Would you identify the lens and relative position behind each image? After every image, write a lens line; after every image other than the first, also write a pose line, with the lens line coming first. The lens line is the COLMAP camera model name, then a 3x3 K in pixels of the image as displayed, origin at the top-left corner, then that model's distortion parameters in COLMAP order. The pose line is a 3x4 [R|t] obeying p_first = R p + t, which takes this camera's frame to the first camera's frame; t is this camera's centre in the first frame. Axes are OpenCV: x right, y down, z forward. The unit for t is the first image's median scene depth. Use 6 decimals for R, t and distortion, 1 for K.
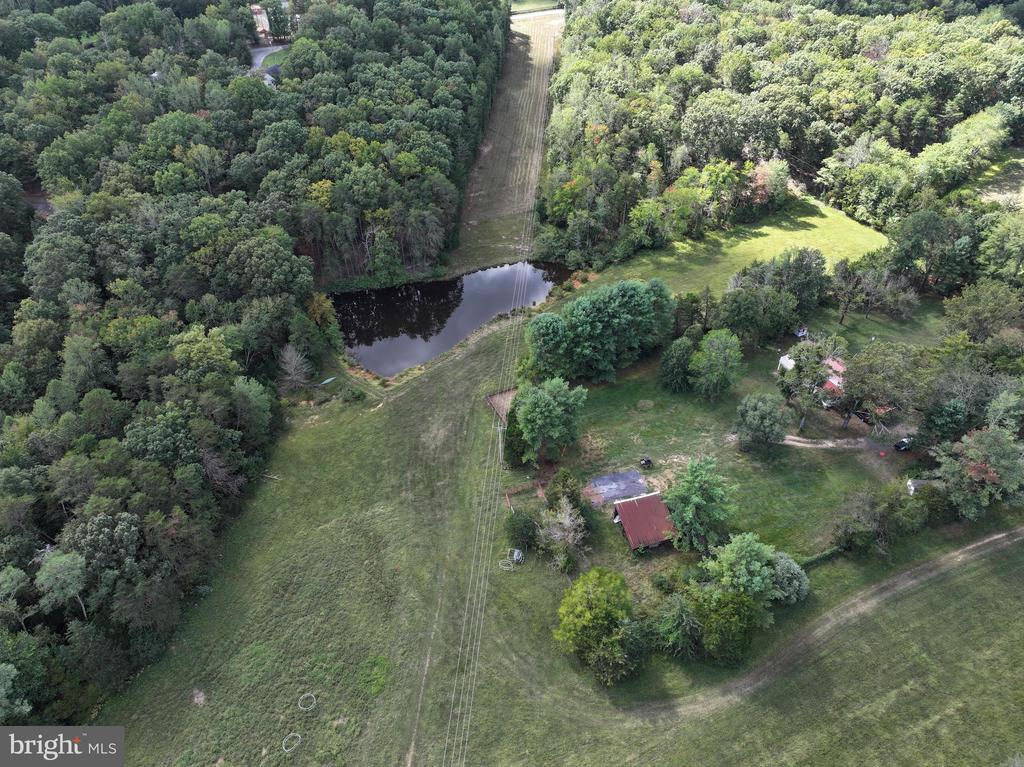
lens RADIAL K [[716.9, 0, 515.2], [0, 716.9, 383.7], [0, 0, 1]] dist [0.002113, 0.009058]
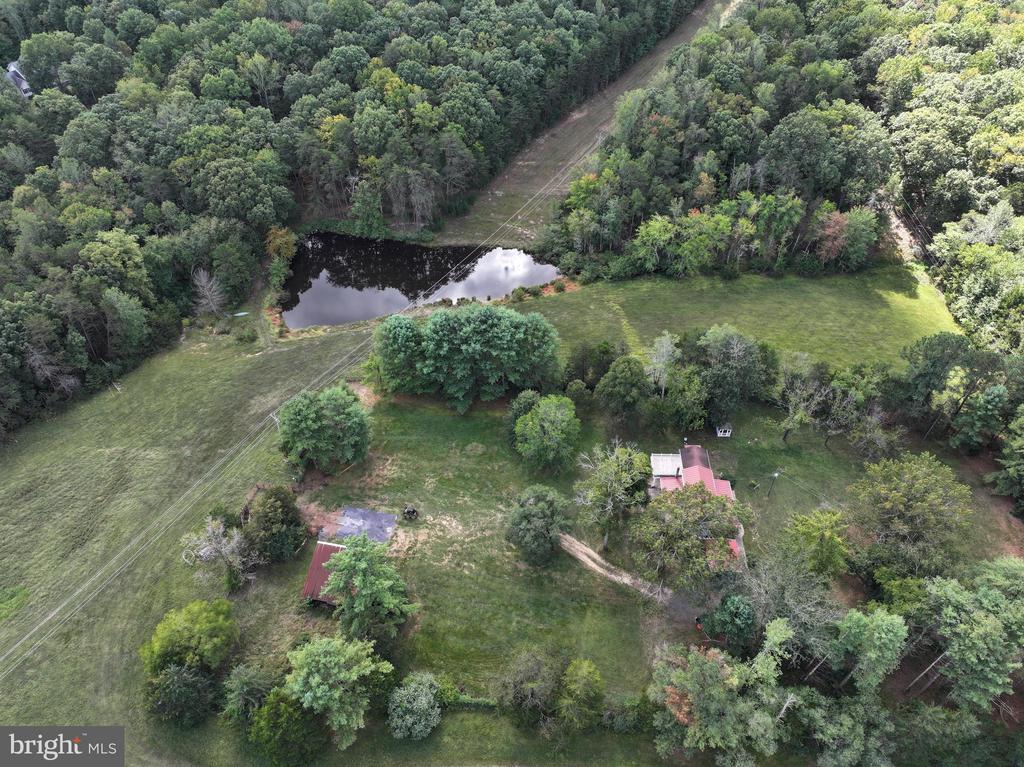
lens RADIAL K [[716.9, 0, 516.7], [0, 716.9, 383.9], [0, 0, 1]] dist [0.002113, 0.009058]
pose [[0.887233, 0.327137, -0.325267, 0.370374], [-0.298110, 0.944659, 0.136932, -0.137757], [0.352062, -0.024525, 0.935655, 0.156701]]
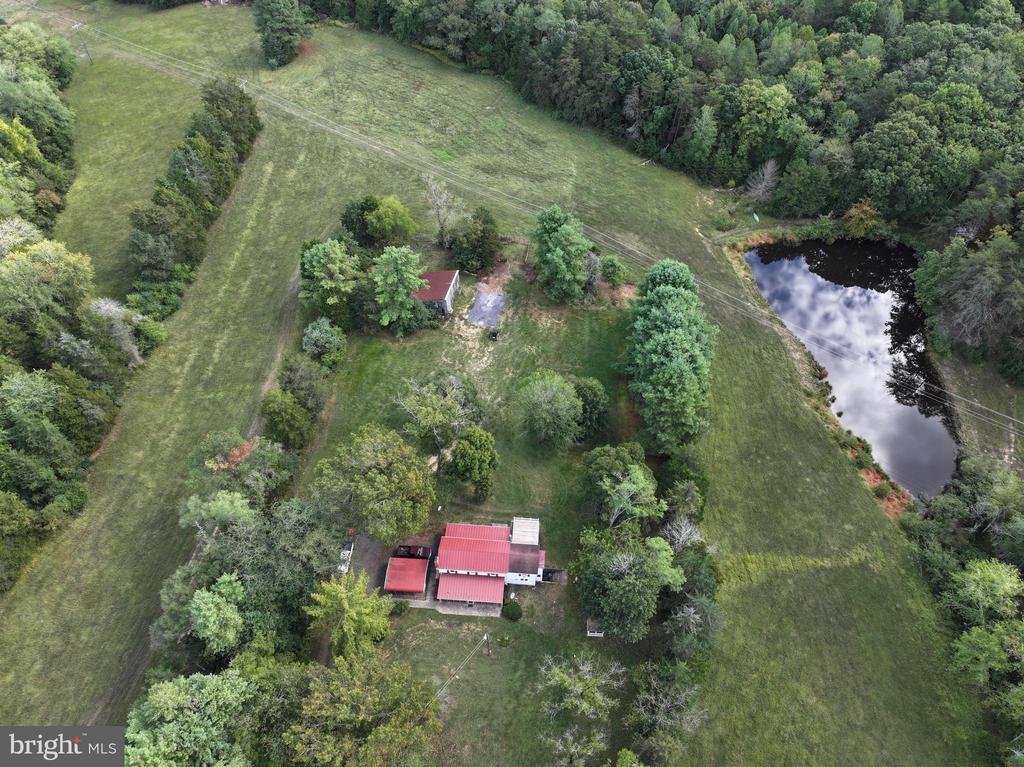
lens RADIAL K [[716.9, 0, 515.9], [0, 716.9, 378.4], [0, 0, 1]] dist [0.002113, 0.009058]
pose [[-0.500918, 0.670194, -0.547651, 0.528789], [-0.567693, 0.223208, 0.792403, -0.479354], [0.653304, 0.707826, 0.268655, 0.549838]]
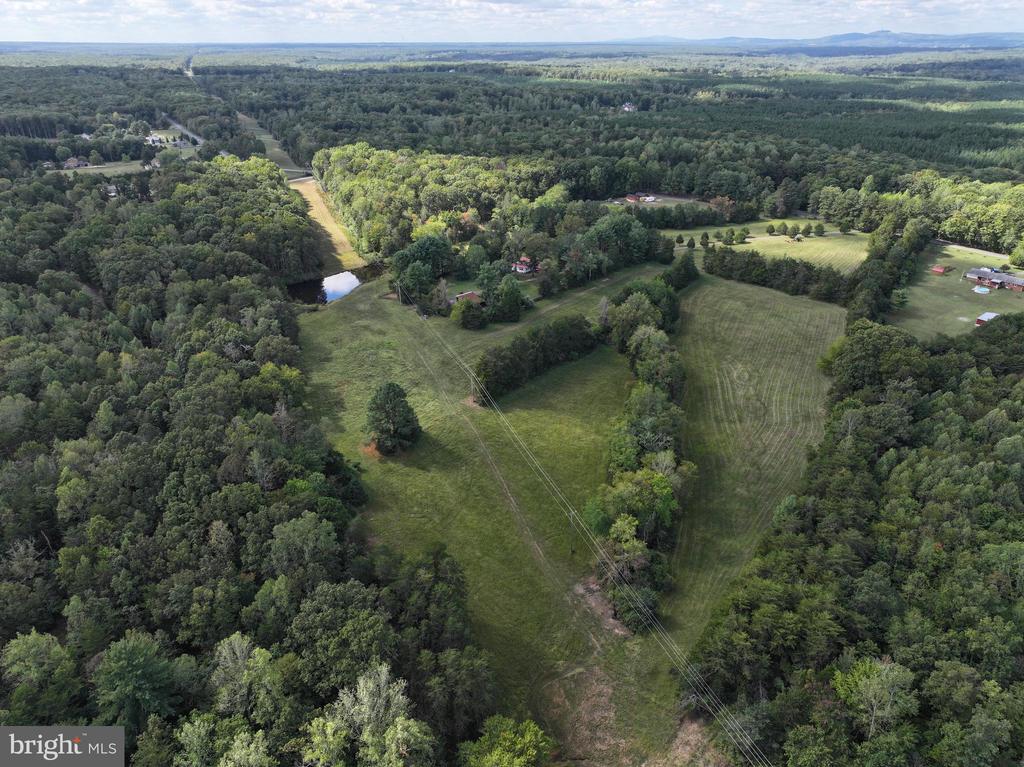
lens RADIAL K [[716.9, 0, 511.1], [0, 716.9, 385.1], [0, 0, 1]] dist [0.002113, 0.009058]
pose [[0.897229, -0.193348, 0.396984, -0.452610], [0.292294, 0.933932, -0.205756, 0.630998], [-0.330973, 0.300646, 0.894466, -0.720766]]
